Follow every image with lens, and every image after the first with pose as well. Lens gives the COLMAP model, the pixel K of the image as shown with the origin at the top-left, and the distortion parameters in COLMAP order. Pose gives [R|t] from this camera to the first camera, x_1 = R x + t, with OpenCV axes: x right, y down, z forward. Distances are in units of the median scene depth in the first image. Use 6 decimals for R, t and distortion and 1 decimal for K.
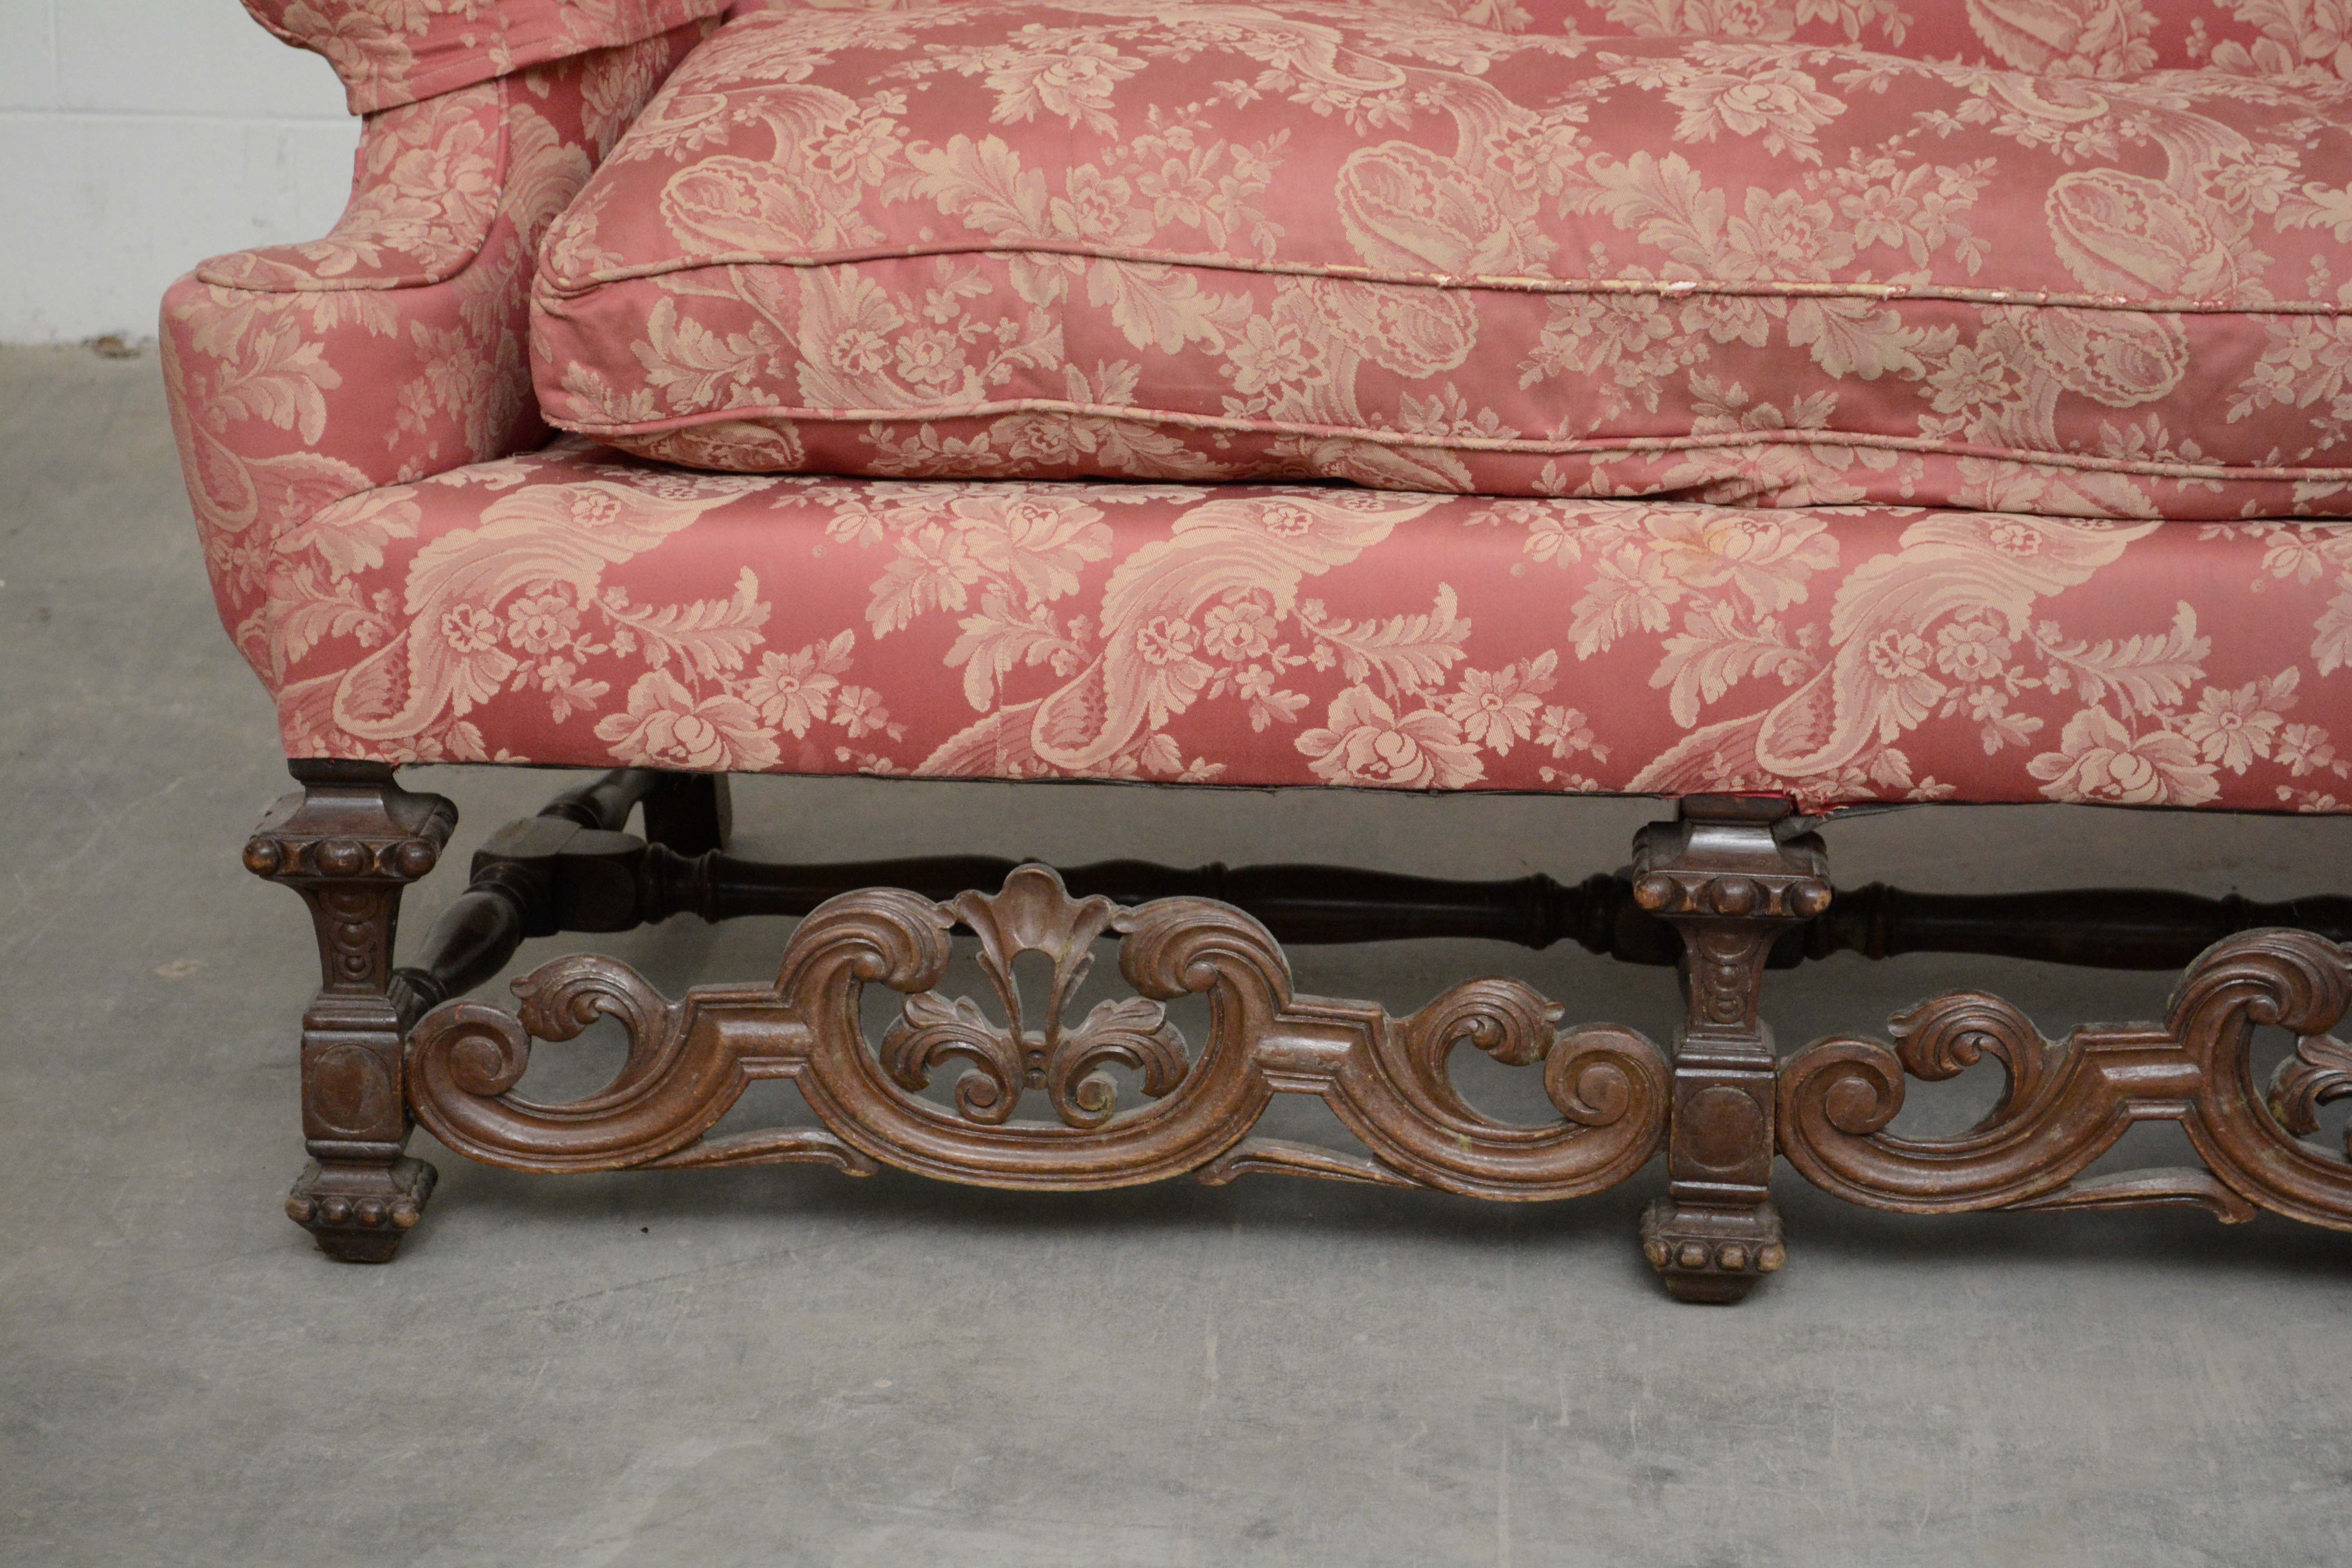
lens RADIAL K [[5331.1, 0, 1170.1], [0, 5331.1, 770.6], [0, 0, 1]] dist [0.041245, 0.000000]
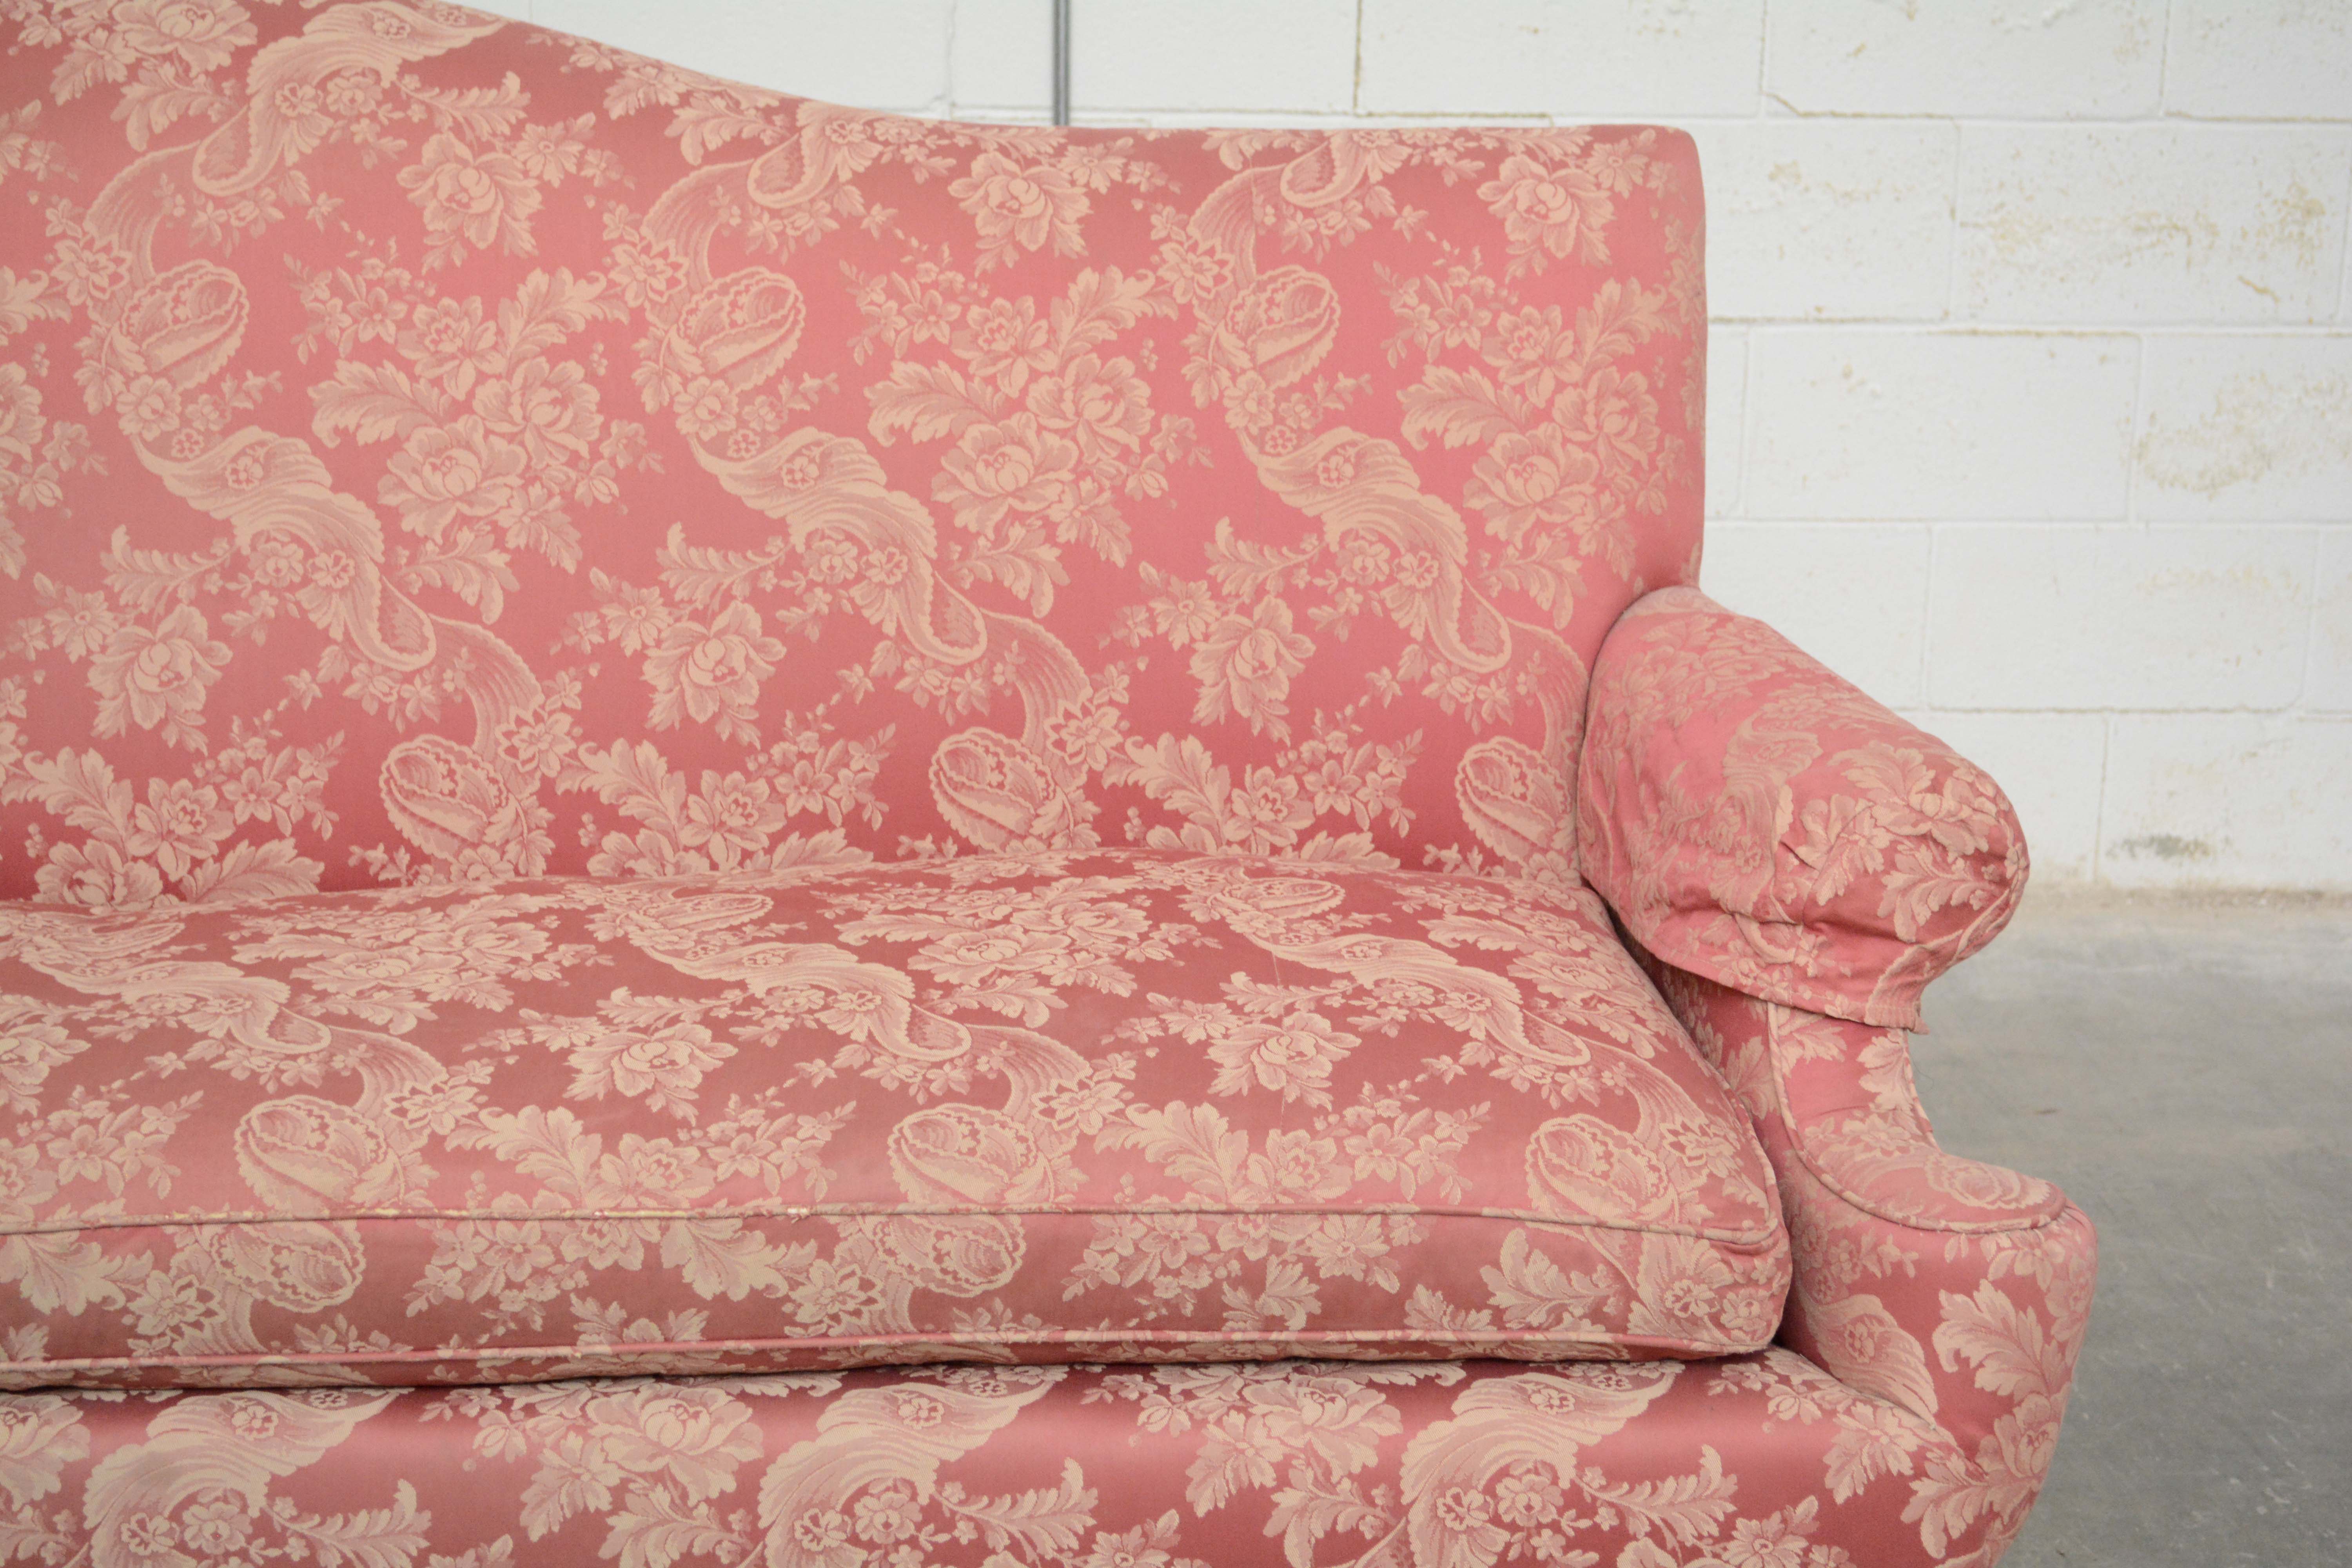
lens RADIAL K [[4005.1, 0, 1178.5], [0, 4005.1, 769.4], [0, 0, 1]] dist [0.003559, 0.000000]
pose [[0.992275, -0.029604, 0.120471, 0.384012], [0.030324, 0.999532, -0.004144, -0.163727], [-0.120292, 0.007765, 0.992708, 0.141475]]
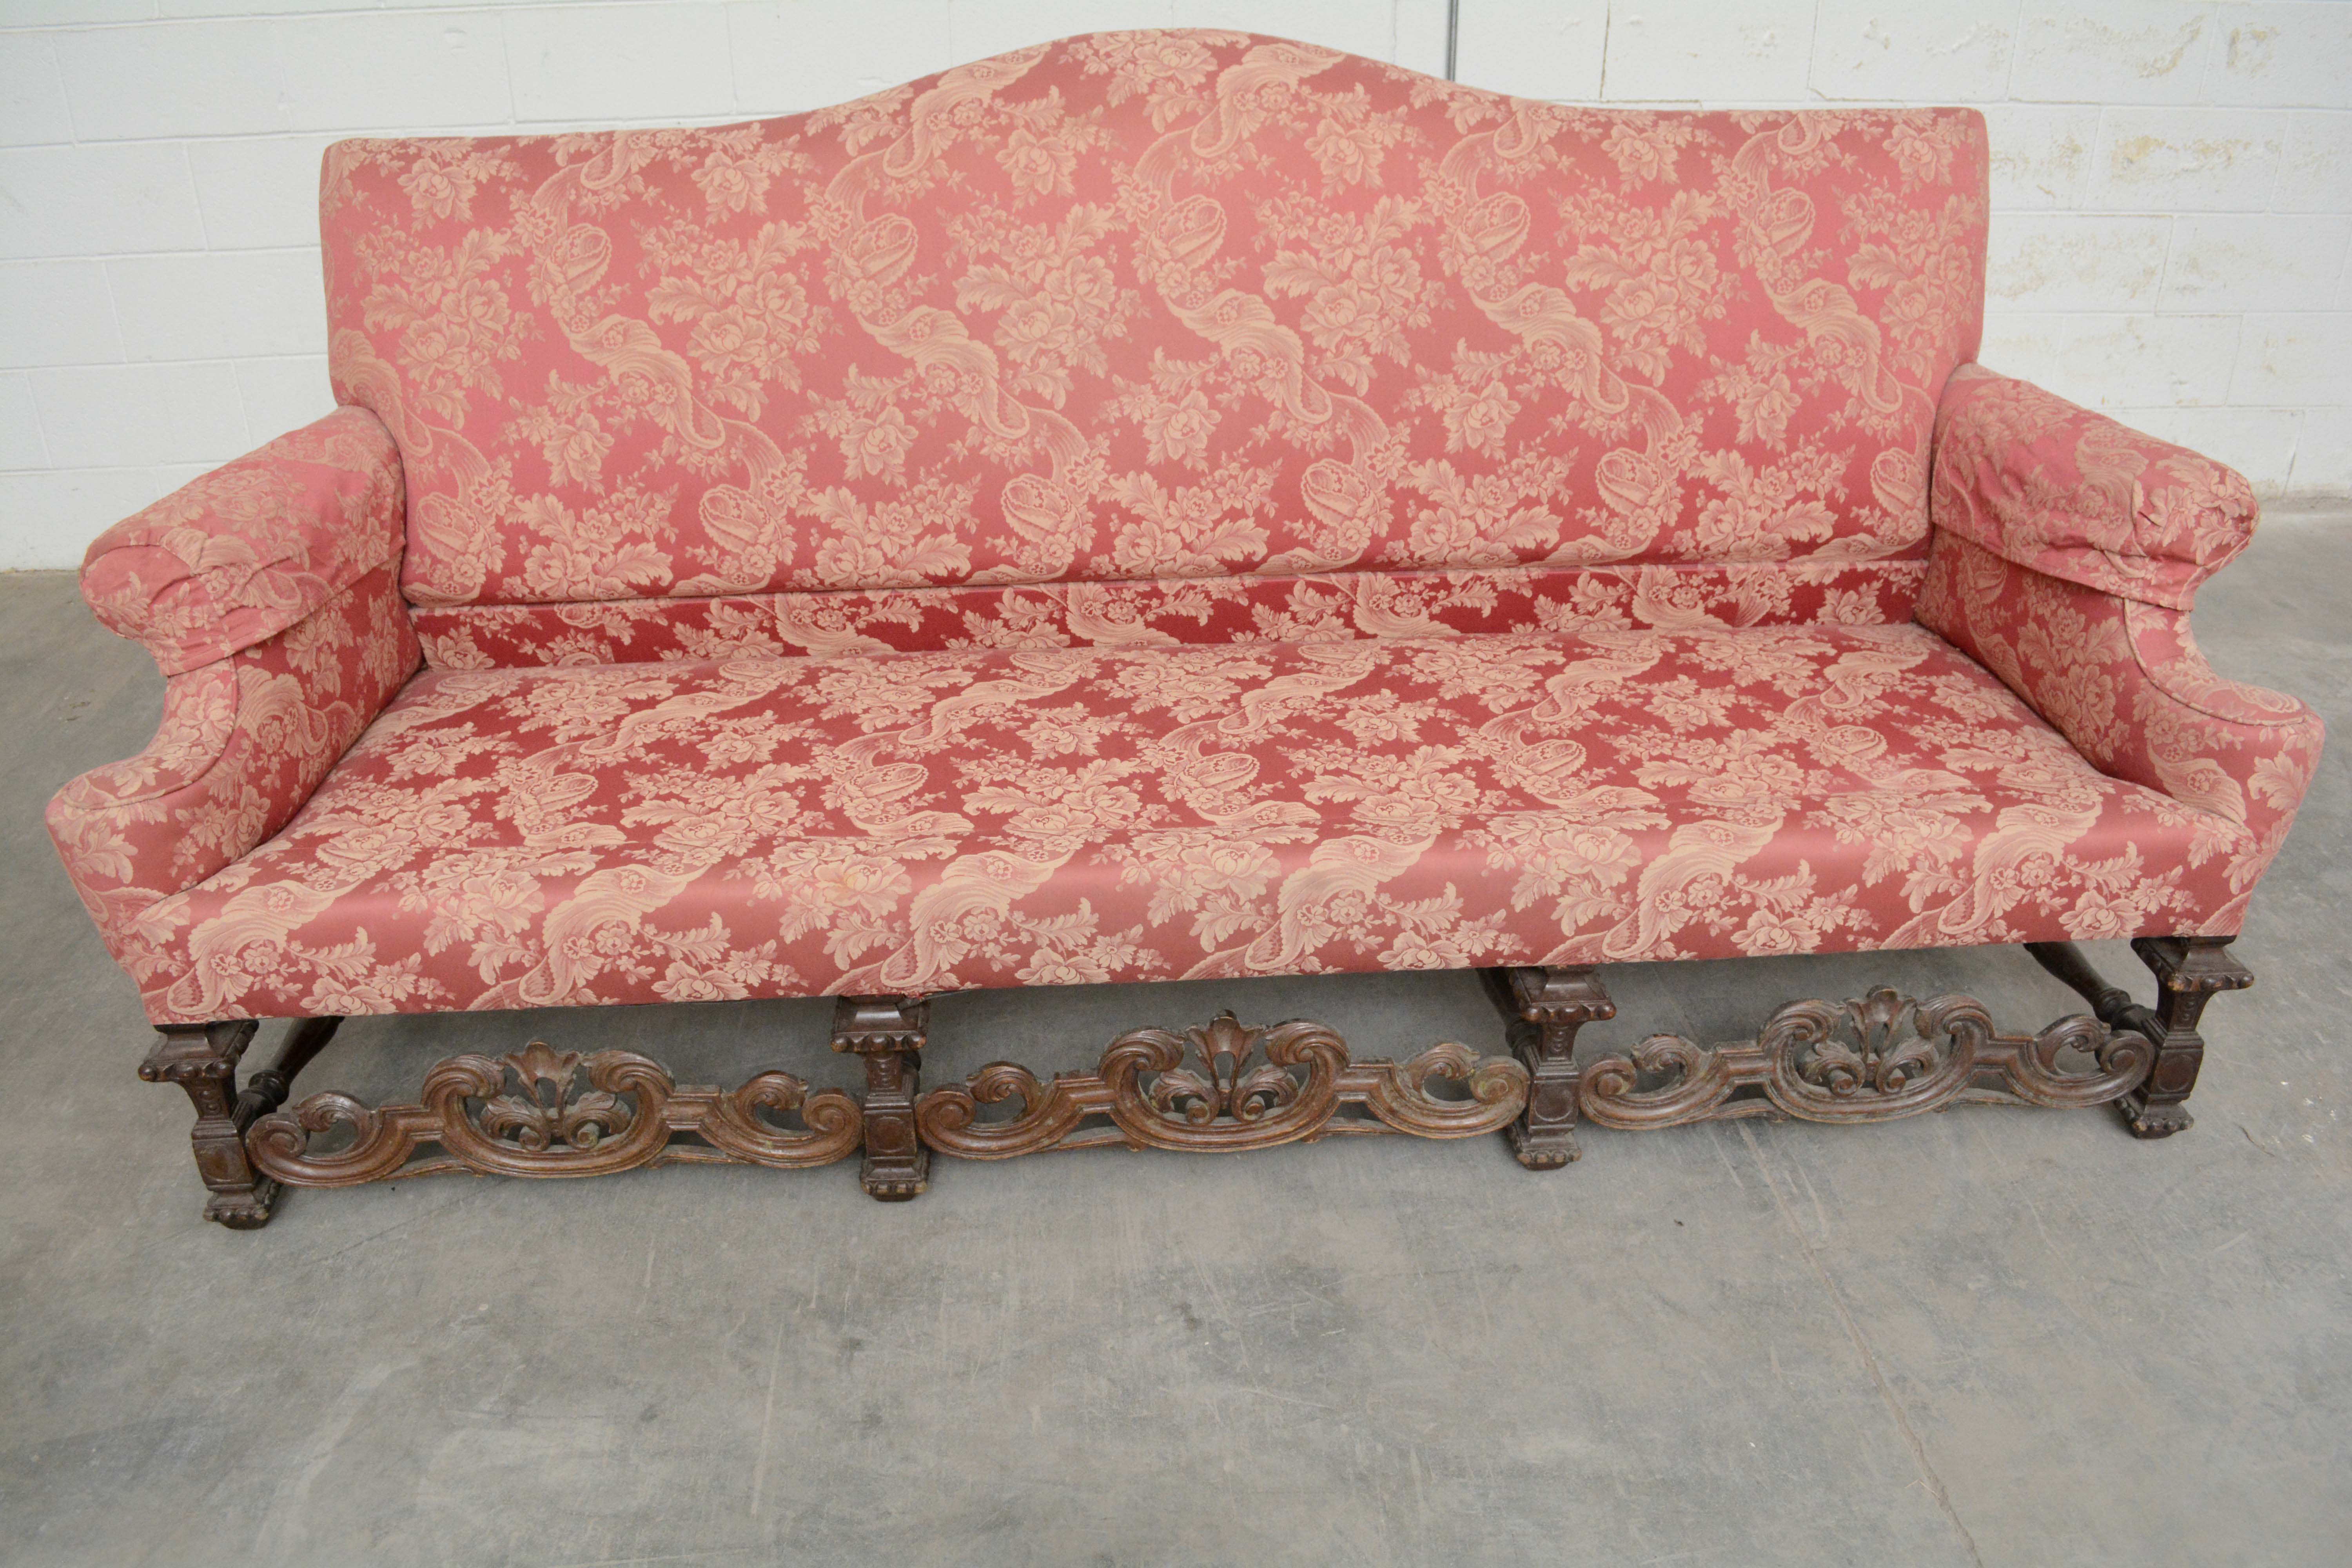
lens RADIAL K [[1848.7, 0, 1178.2], [0, 1848.7, 764.6], [0, 0, 1]] dist [-0.084227, 0.008128]
pose [[0.990153, -0.077879, 0.116325, 0.145256], [0.056278, 0.982308, 0.178616, -0.198865], [-0.128178, -0.170311, 0.977018, 0.319118]]
